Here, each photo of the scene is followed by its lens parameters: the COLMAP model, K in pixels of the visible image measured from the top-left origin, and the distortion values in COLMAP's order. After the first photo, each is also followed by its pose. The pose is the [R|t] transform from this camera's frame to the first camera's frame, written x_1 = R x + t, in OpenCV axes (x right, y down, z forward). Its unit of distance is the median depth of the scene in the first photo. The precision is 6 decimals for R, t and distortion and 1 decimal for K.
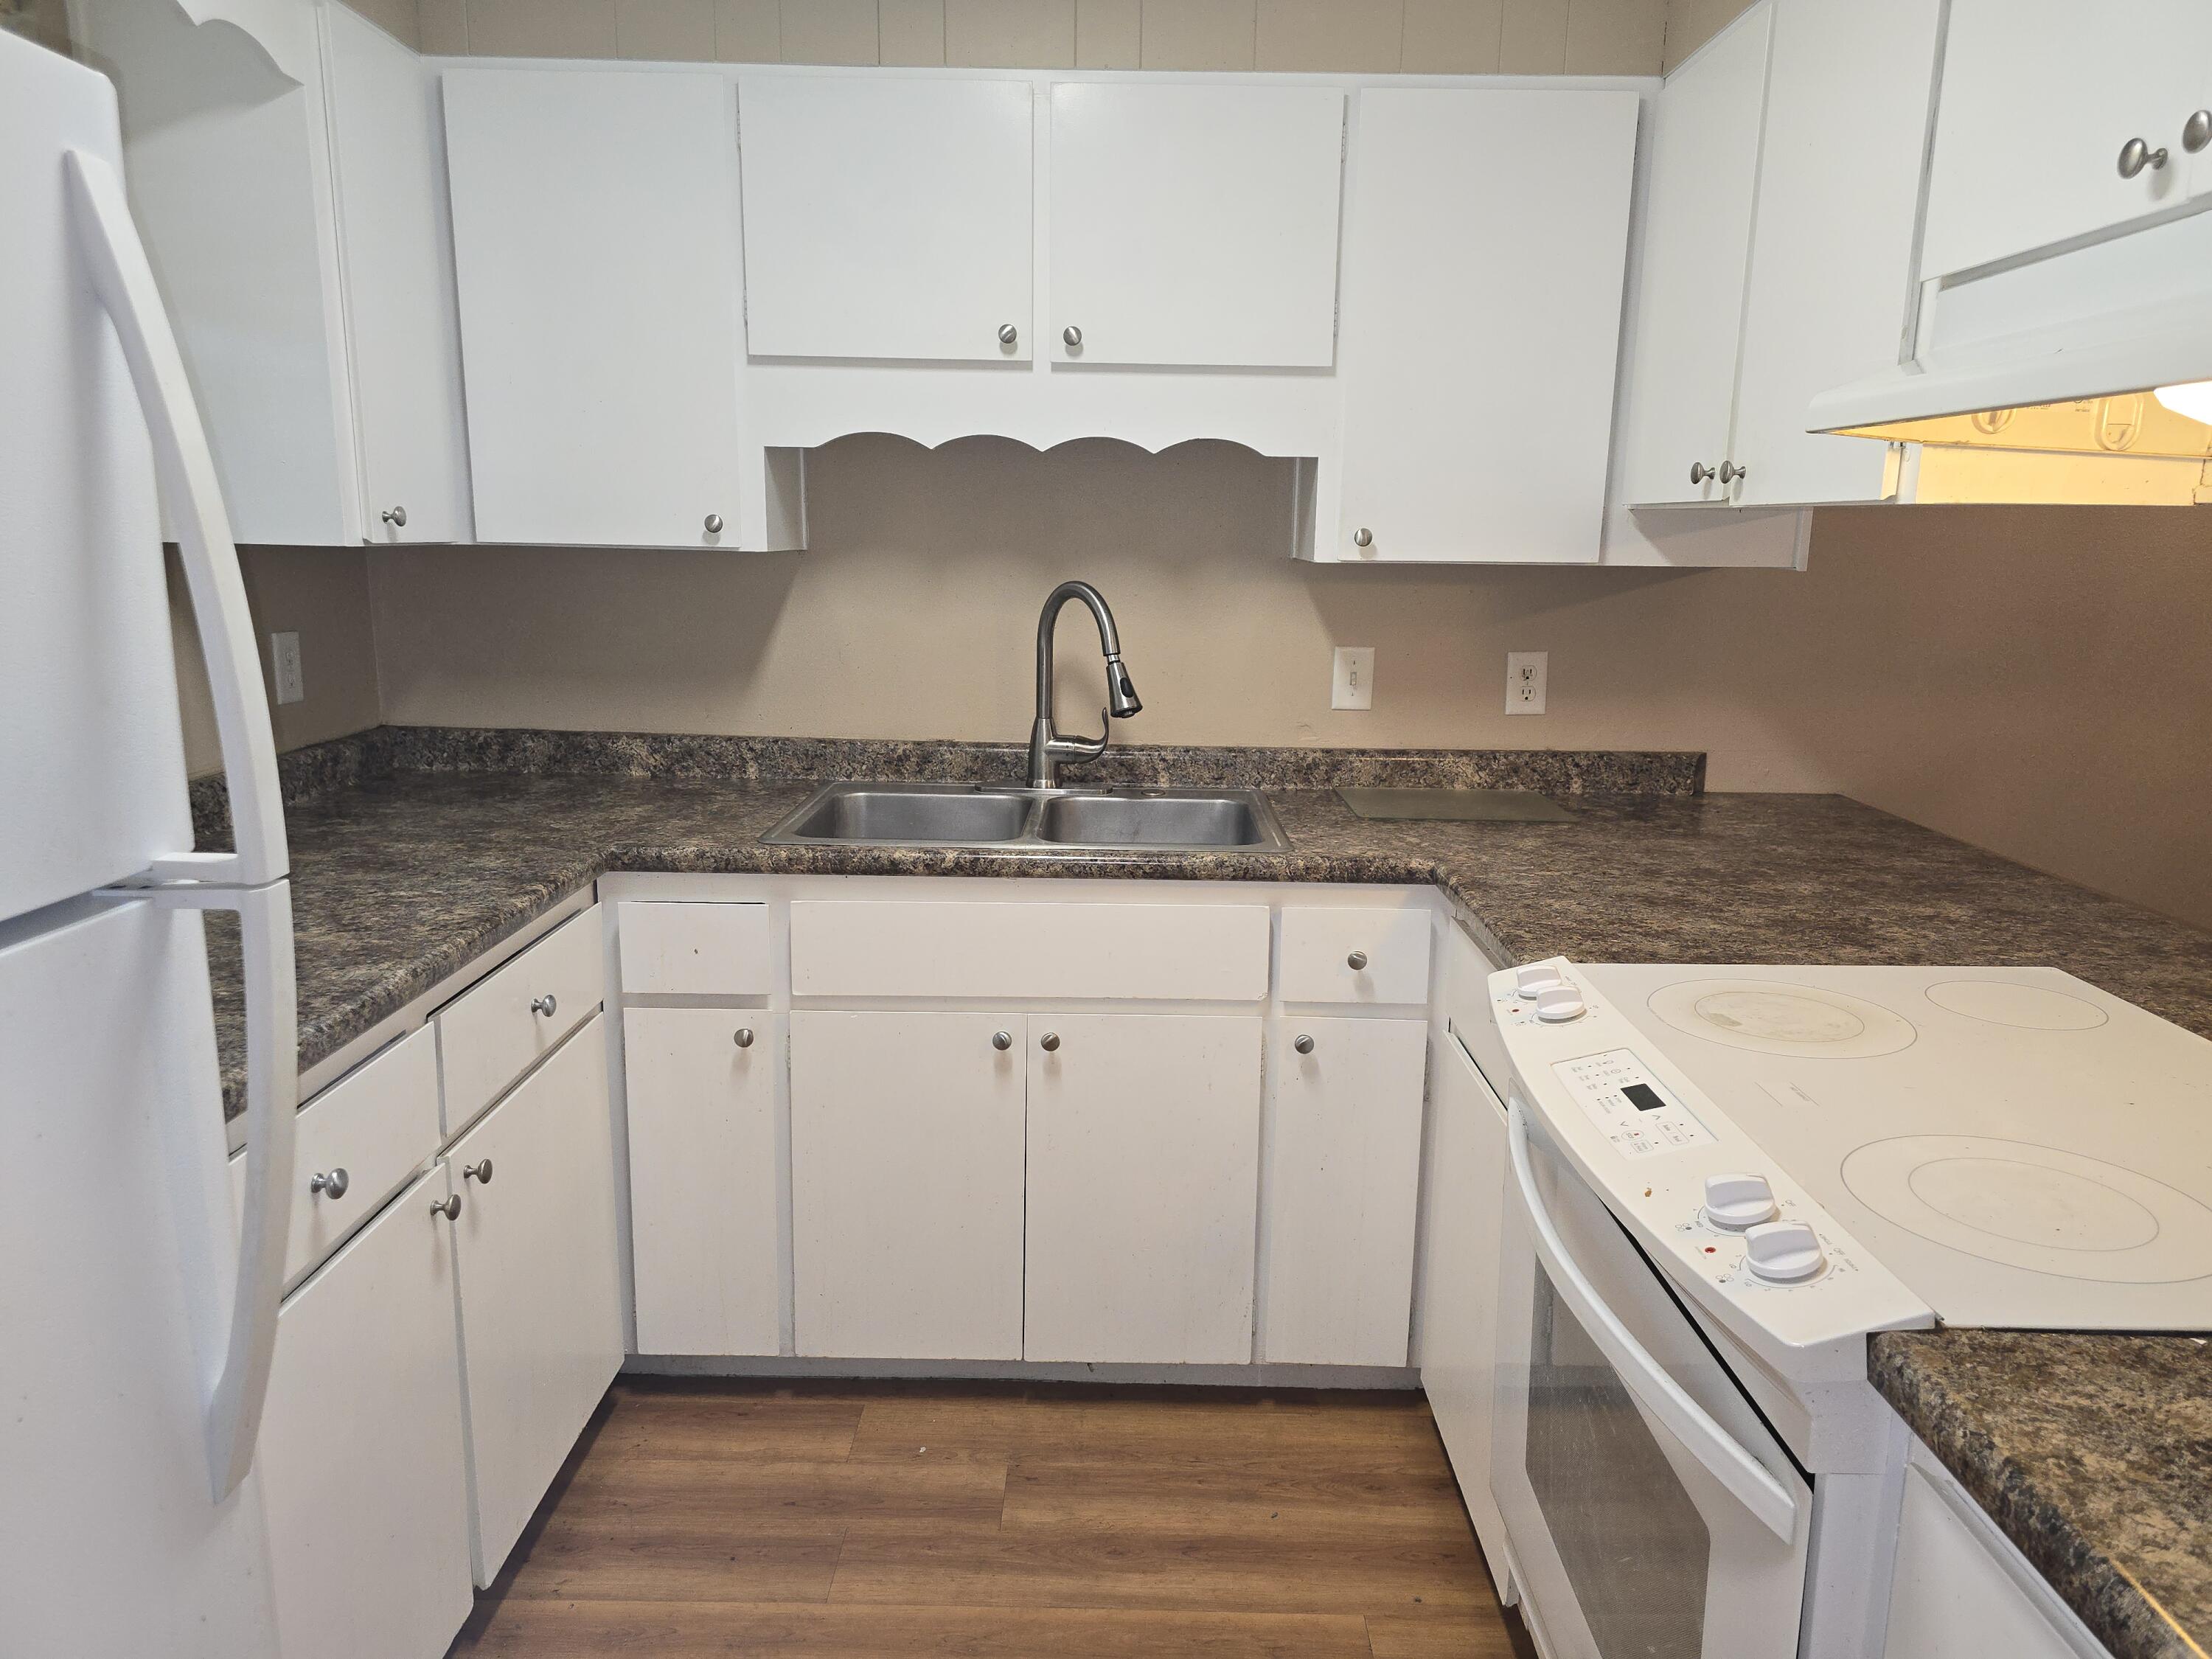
lens RADIAL K [[1503.7, 0, 1137.0], [0, 1503.7, 875.7], [0, 0, 1]] dist [0.063562, -0.047647]
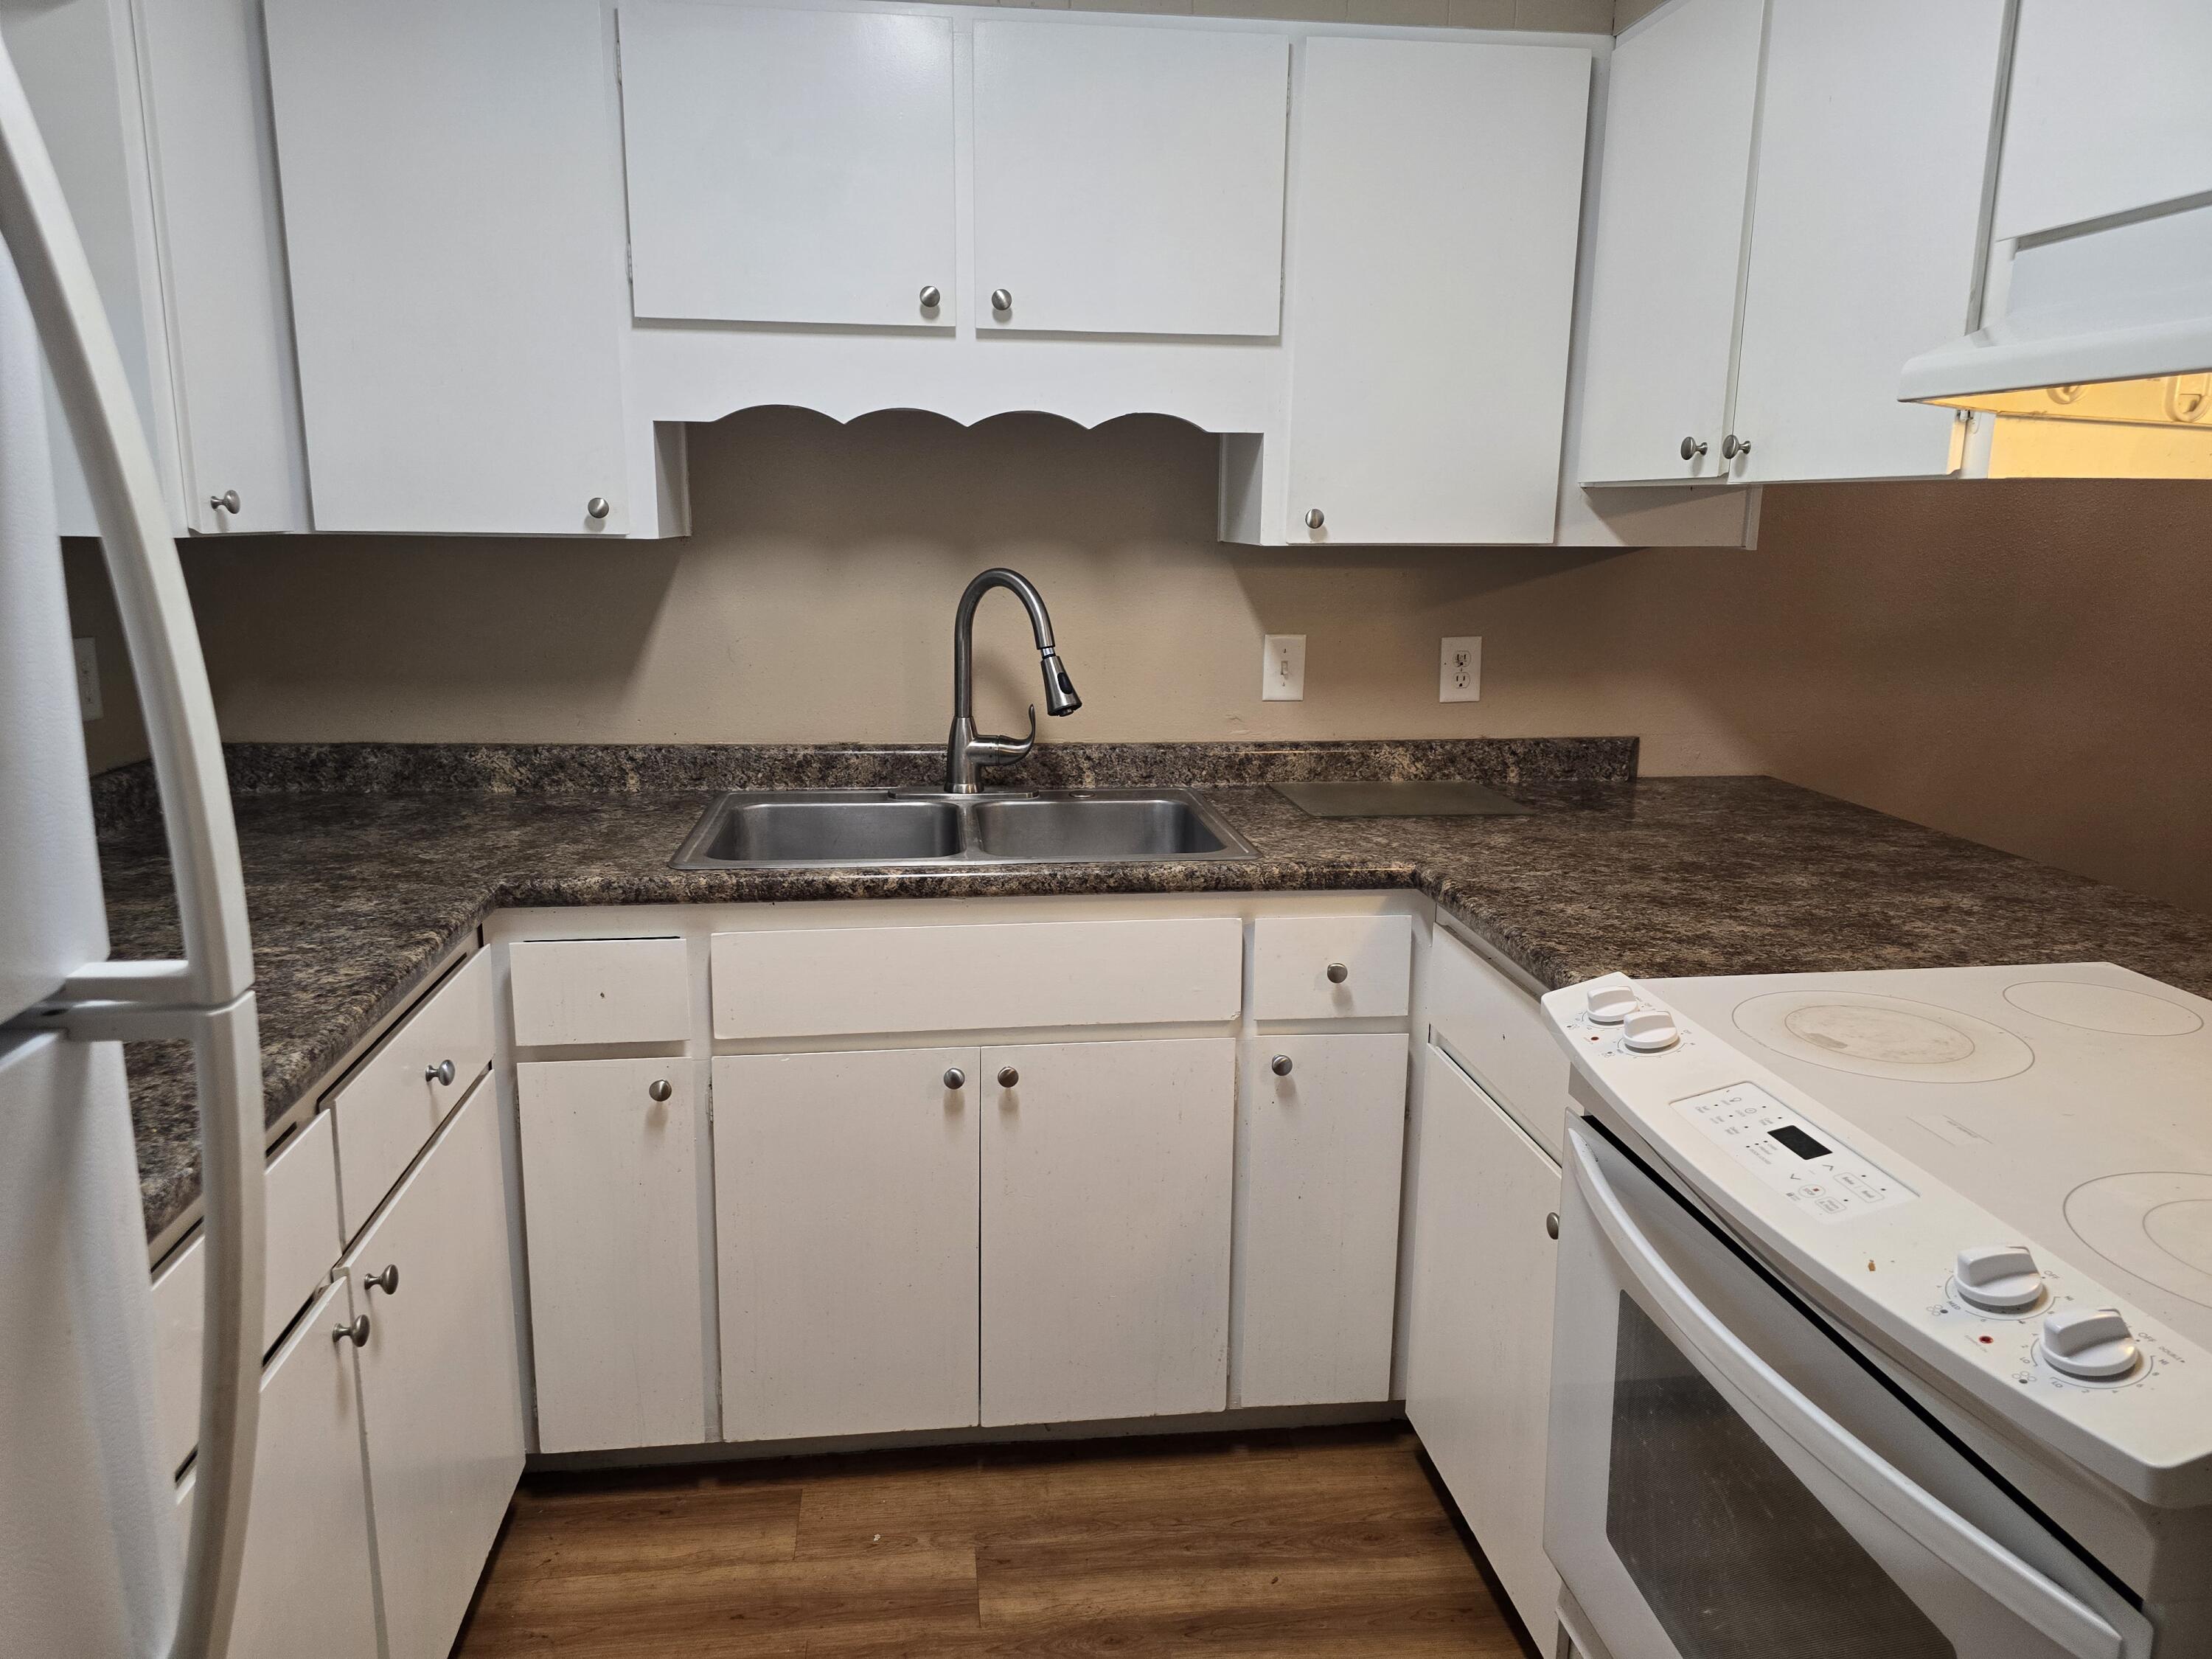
lens RADIAL K [[1503.7, 0, 1113.3], [0, 1503.7, 856.0], [0, 0, 1]] dist [0.063562, -0.047647]
pose [[0.992546, -0.033399, 0.117206, -0.092154], [0.033477, 0.999439, 0.001303, -0.020639], [-0.117183, 0.002631, 0.993107, 0.086164]]
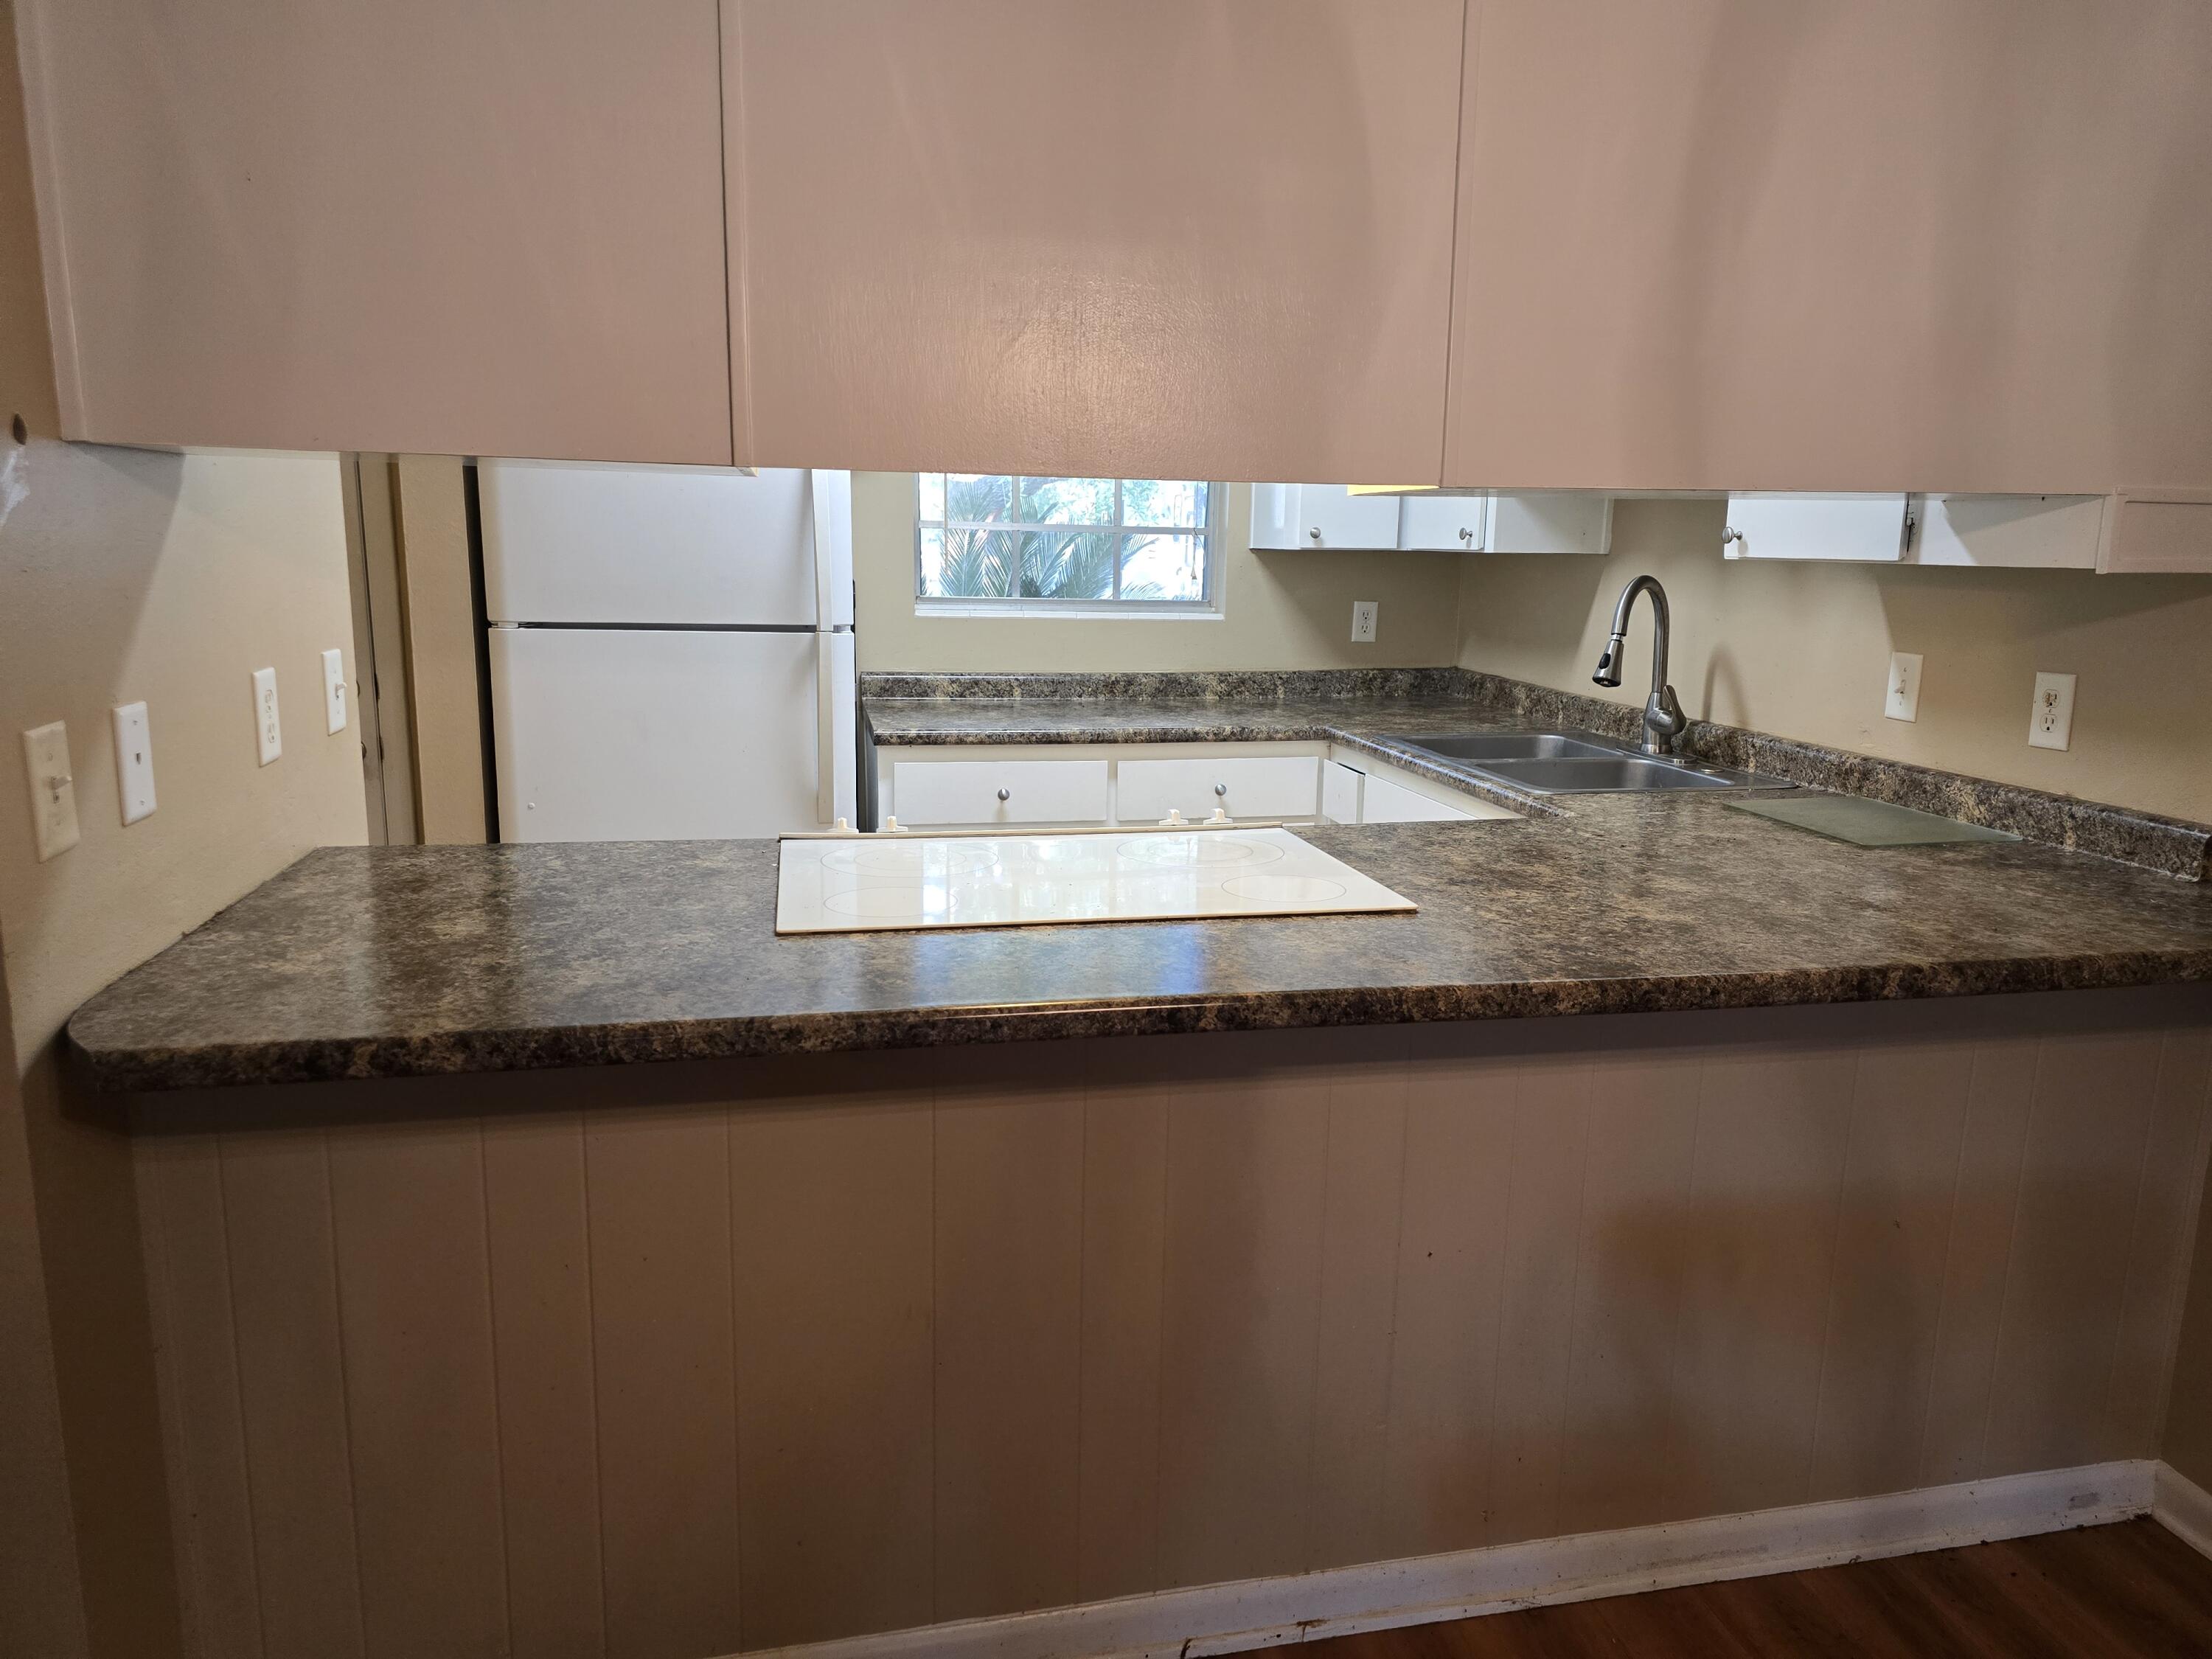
lens RADIAL K [[1503.7, 0, 1119.5], [0, 1503.7, 826.5], [0, 0, 1]] dist [0.063562, -0.047647]
pose [[0.198531, 0.171914, -0.964899, 1.157213], [-0.226971, 0.965798, 0.125375, -0.065125], [0.953451, 0.194113, 0.230761, 0.391651]]
